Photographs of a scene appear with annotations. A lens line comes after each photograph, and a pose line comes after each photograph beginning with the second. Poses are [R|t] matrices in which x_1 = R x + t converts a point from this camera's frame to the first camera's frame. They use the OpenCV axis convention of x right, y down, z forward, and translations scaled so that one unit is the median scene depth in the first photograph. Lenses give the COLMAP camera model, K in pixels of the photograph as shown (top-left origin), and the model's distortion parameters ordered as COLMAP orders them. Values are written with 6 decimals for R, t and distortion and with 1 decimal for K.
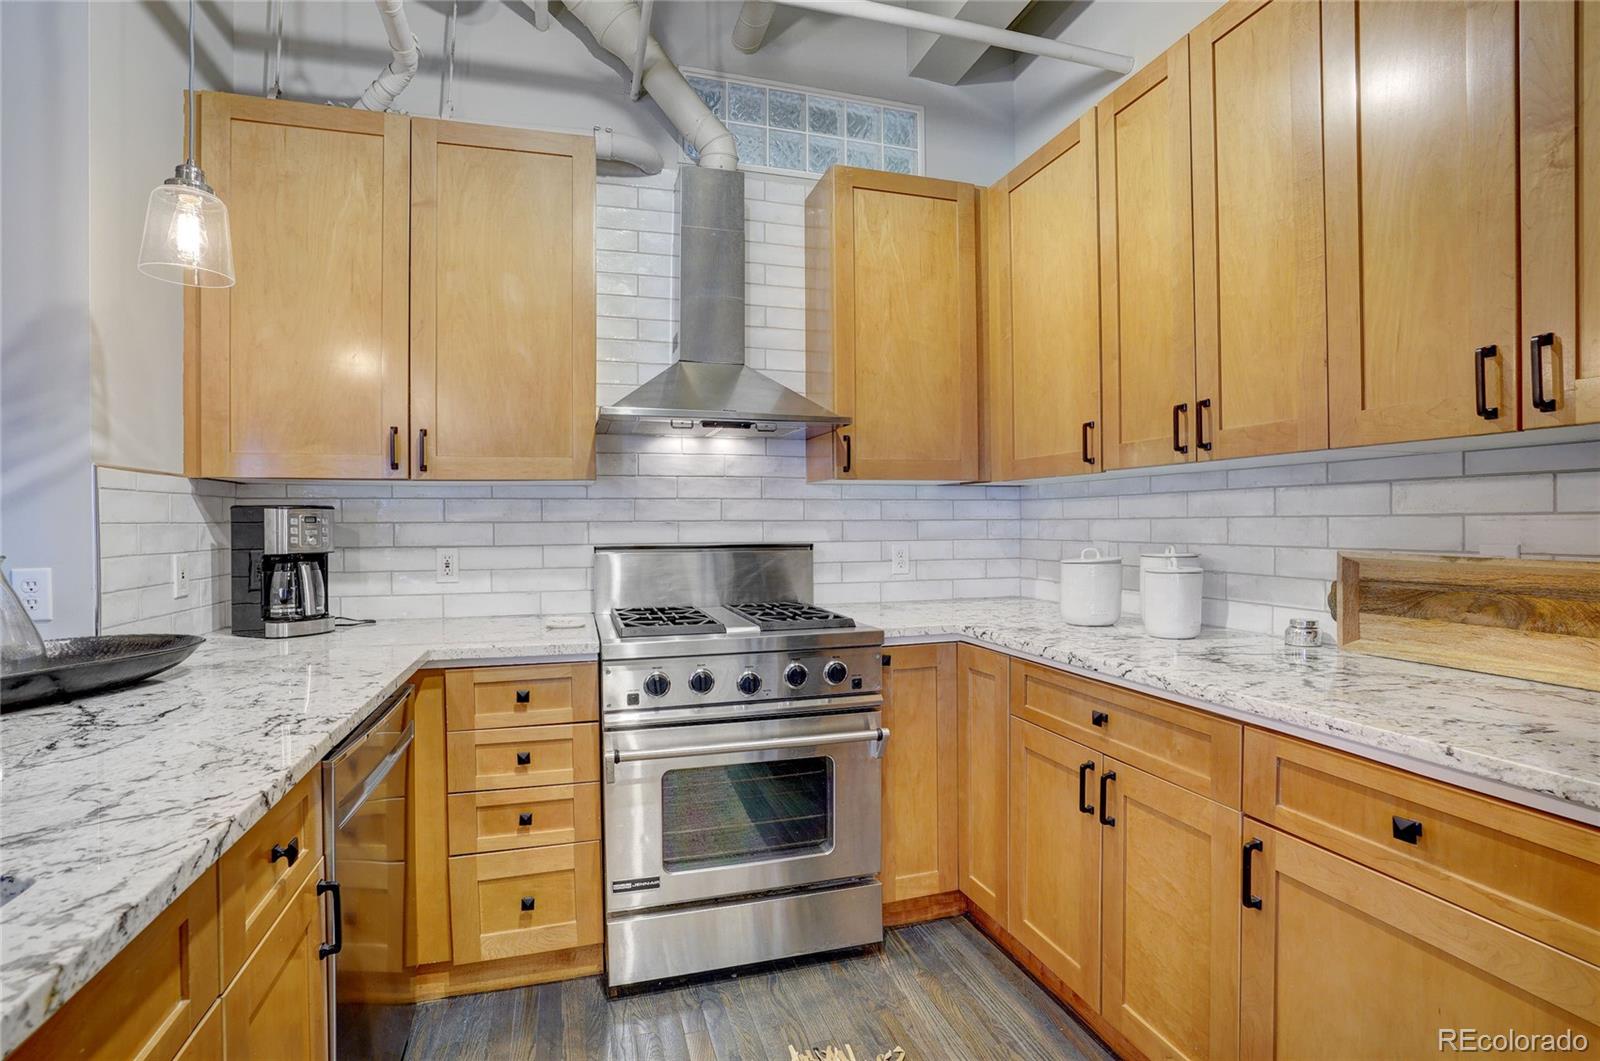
lens RADIAL K [[751.1, 0, 800.0], [0, 751.1, 530.5], [0, 0, 1]] dist [-0.044937, 0.000059]
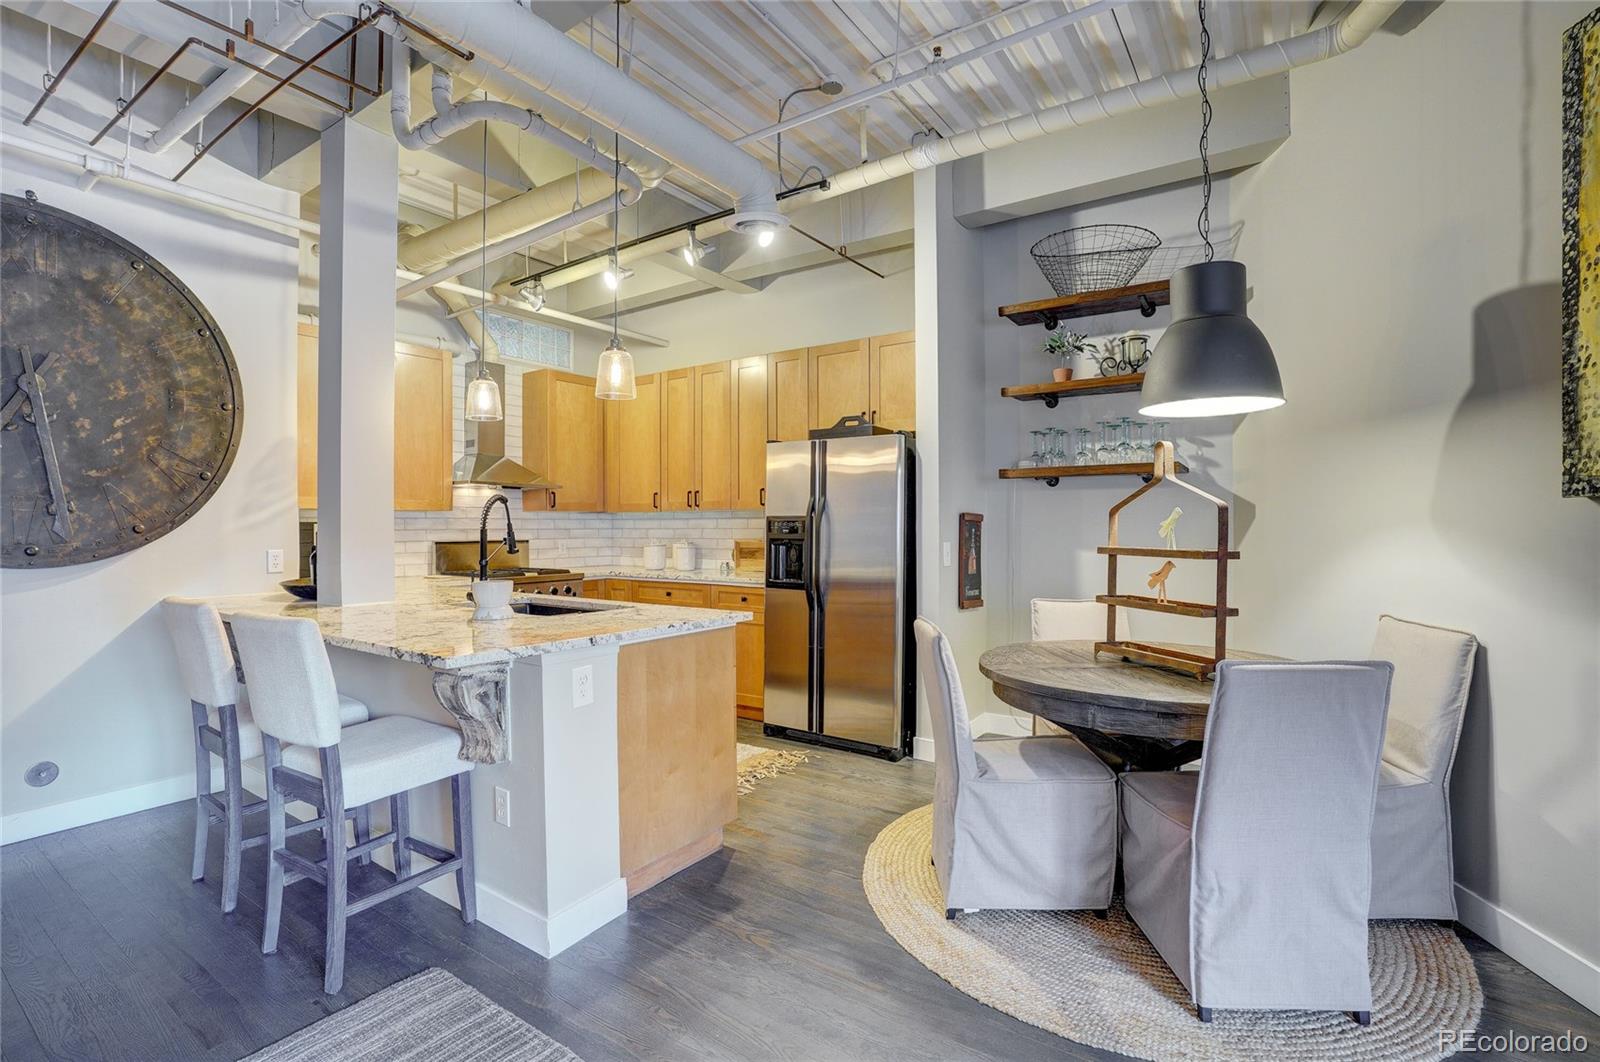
lens RADIAL K [[733.5, 0, 800.0], [0, 733.5, 531.0], [0, 0, 1]] dist [-0.061992, 0.022038]
pose [[0.774161, 0.000756, 0.632988, -0.742385], [0.003186, 0.999982, -0.005091, 0.005260], [-0.632980, 0.005957, 0.774145, -1.150976]]
